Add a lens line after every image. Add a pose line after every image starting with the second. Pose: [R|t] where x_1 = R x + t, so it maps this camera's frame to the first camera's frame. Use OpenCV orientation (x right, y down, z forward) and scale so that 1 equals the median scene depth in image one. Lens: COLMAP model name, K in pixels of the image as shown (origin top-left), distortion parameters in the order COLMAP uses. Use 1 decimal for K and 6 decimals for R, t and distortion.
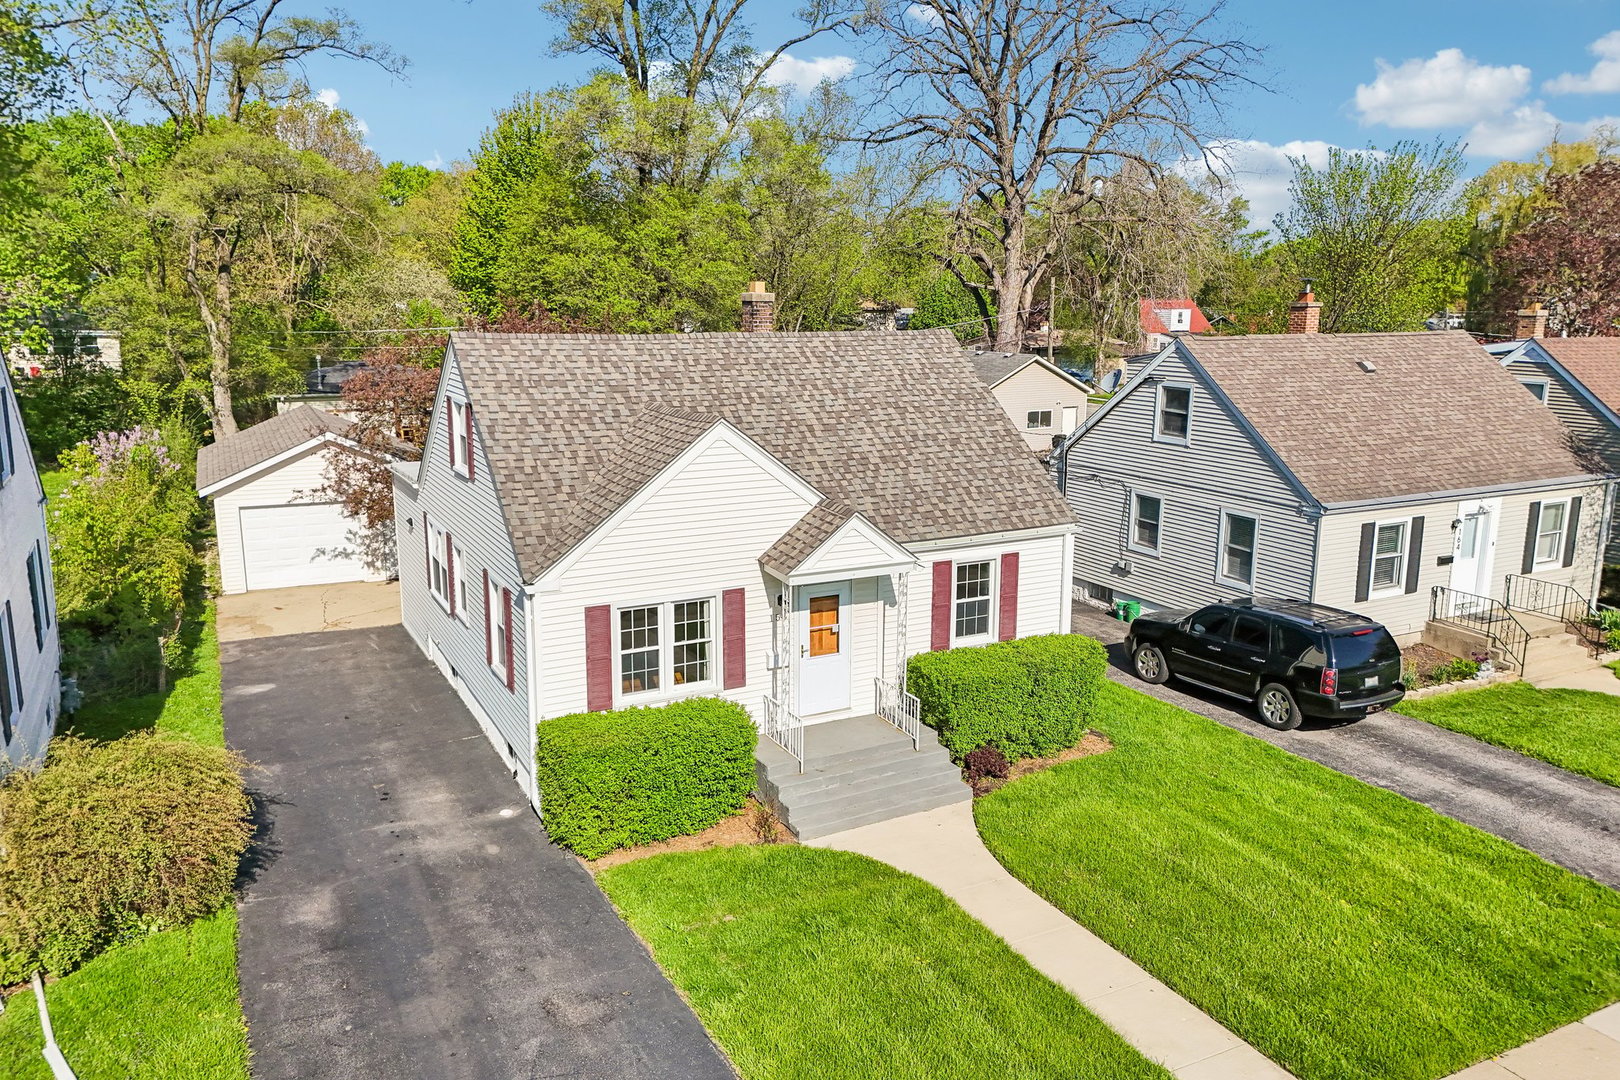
lens RADIAL K [[1185.0, 0, 816.7], [0, 1185.0, 526.0], [0, 0, 1]] dist [0.096469, -0.107390]
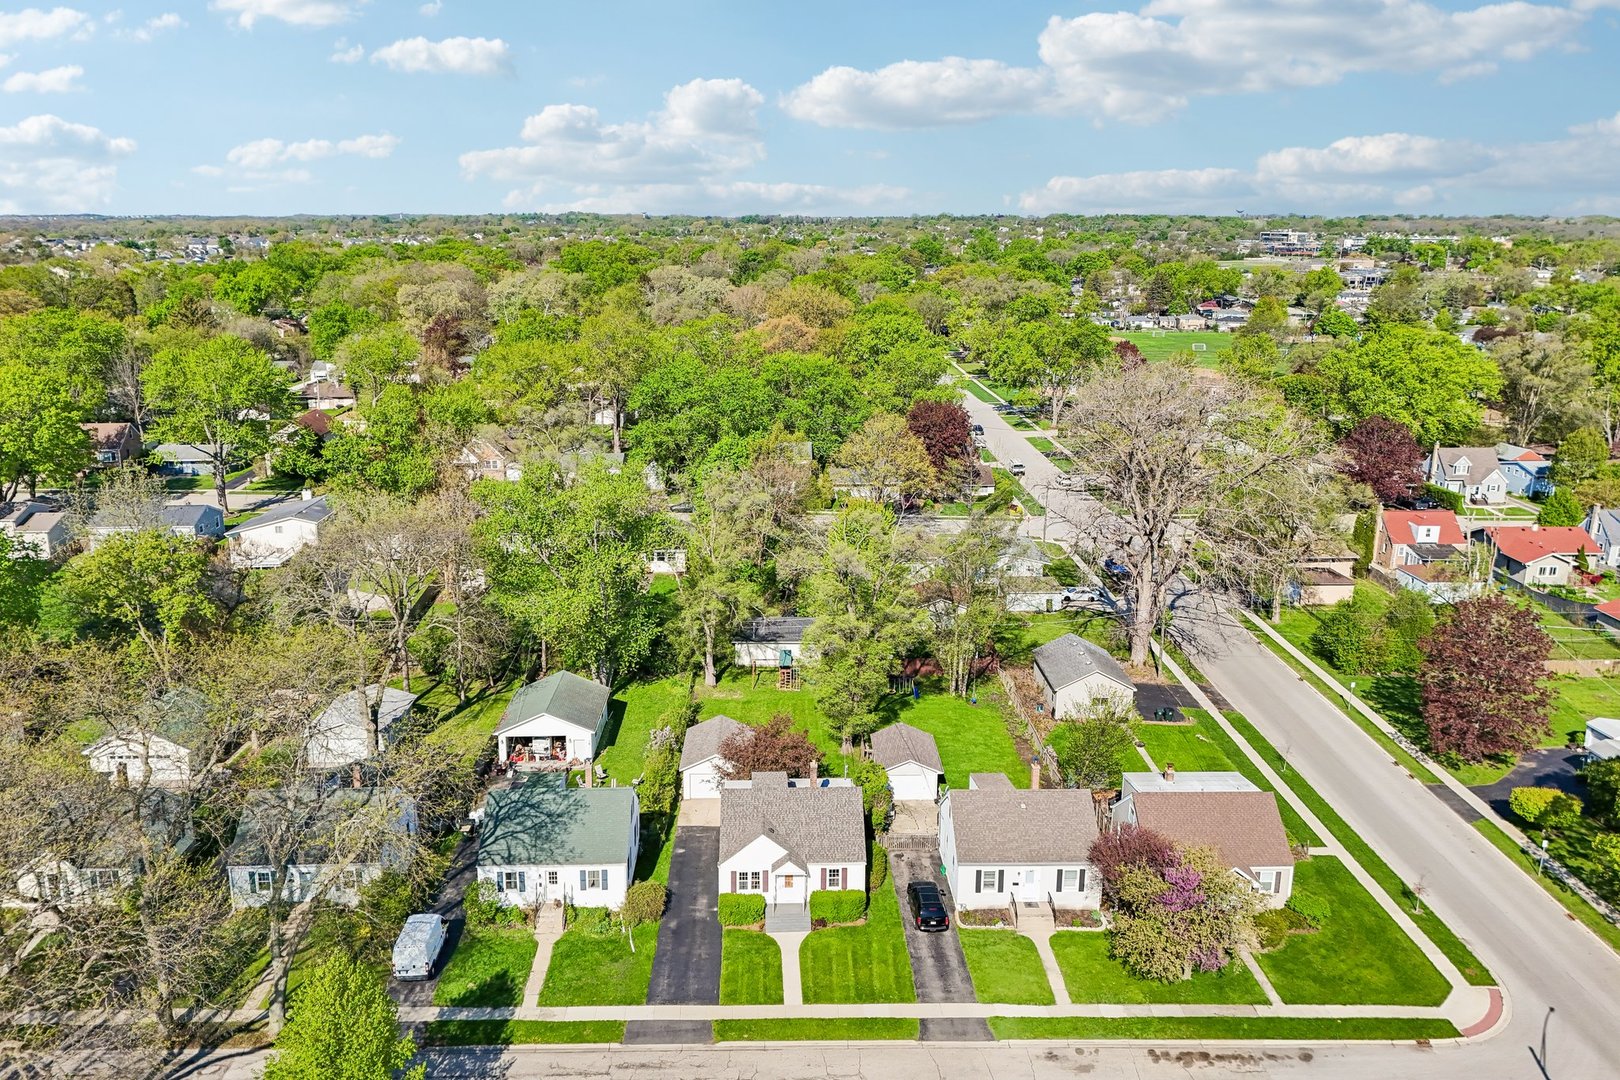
lens RADIAL K [[1185.0, 0, 816.7], [0, 1185.0, 526.0], [0, 0, 1]] dist [0.096469, -0.107390]
pose [[0.904520, 0.111229, -0.411669, 1.580577], [-0.089168, 0.993376, 0.072480, -1.379272], [0.417004, -0.028852, 0.908447, -2.580969]]
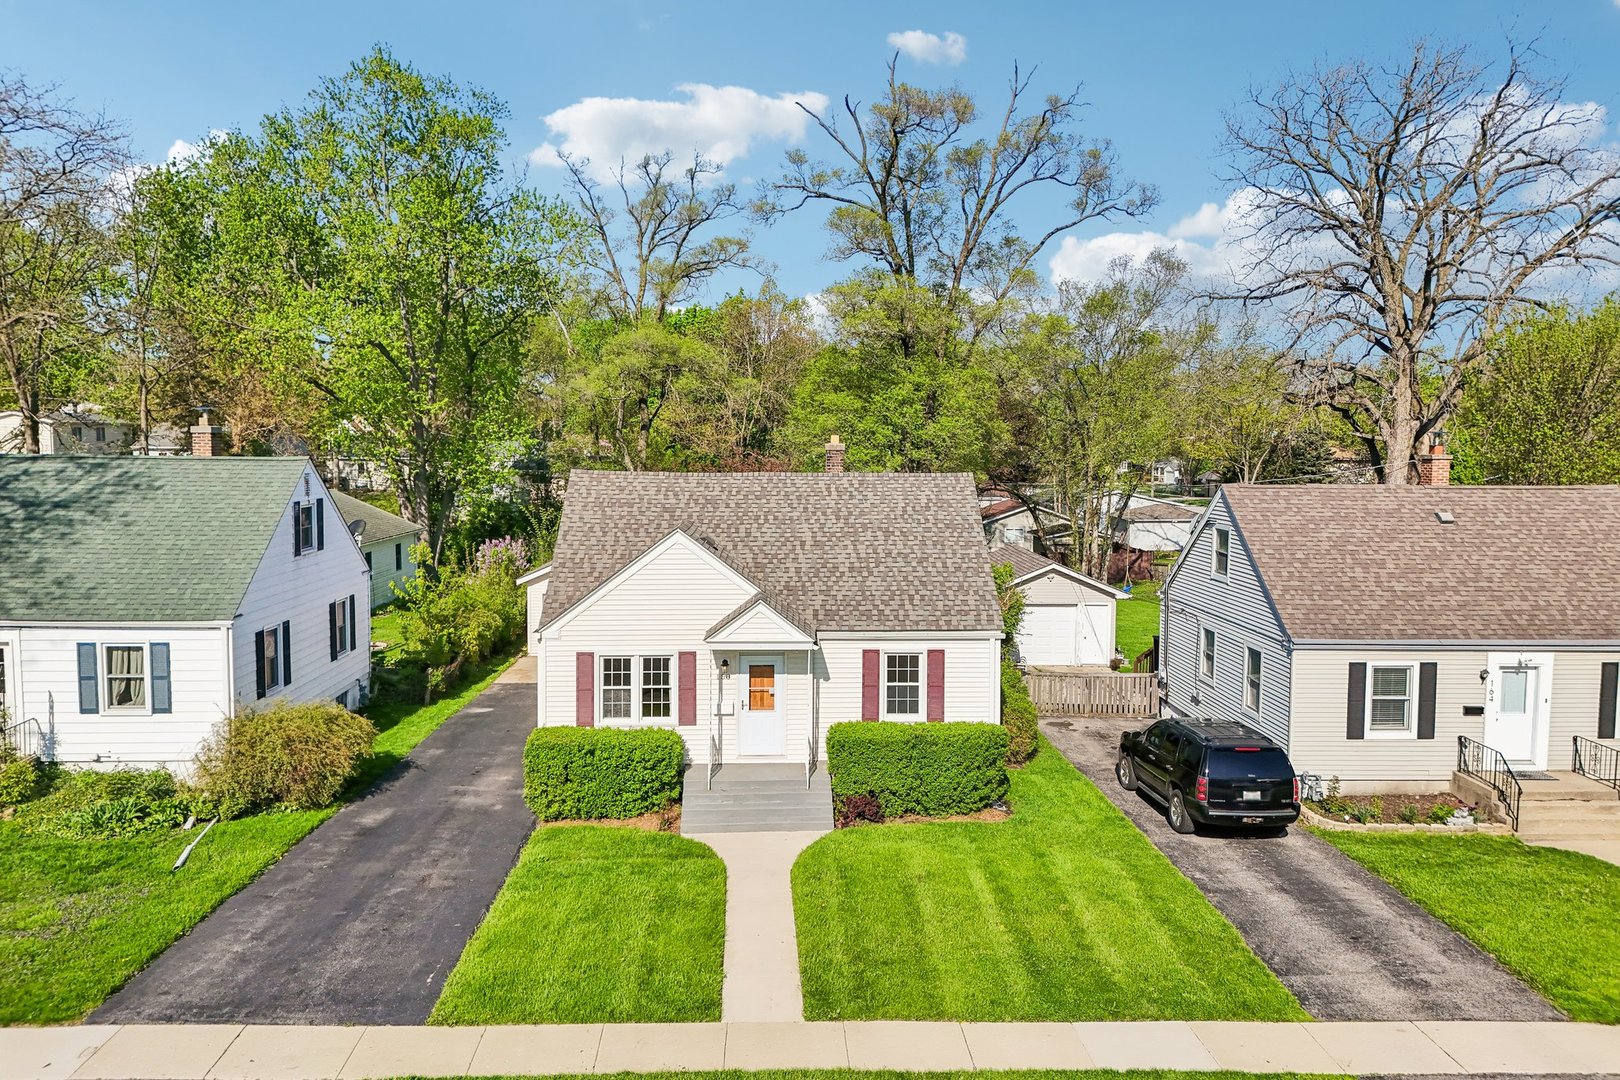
lens RADIAL K [[1185.0, 0, 816.7], [0, 1185.0, 526.0], [0, 0, 1]] dist [0.096469, -0.107390]
pose [[0.903993, 0.031750, -0.426366, 0.580834], [-0.084379, 0.990874, -0.105117, 0.036040], [0.419138, 0.131002, 0.898422, -0.183363]]
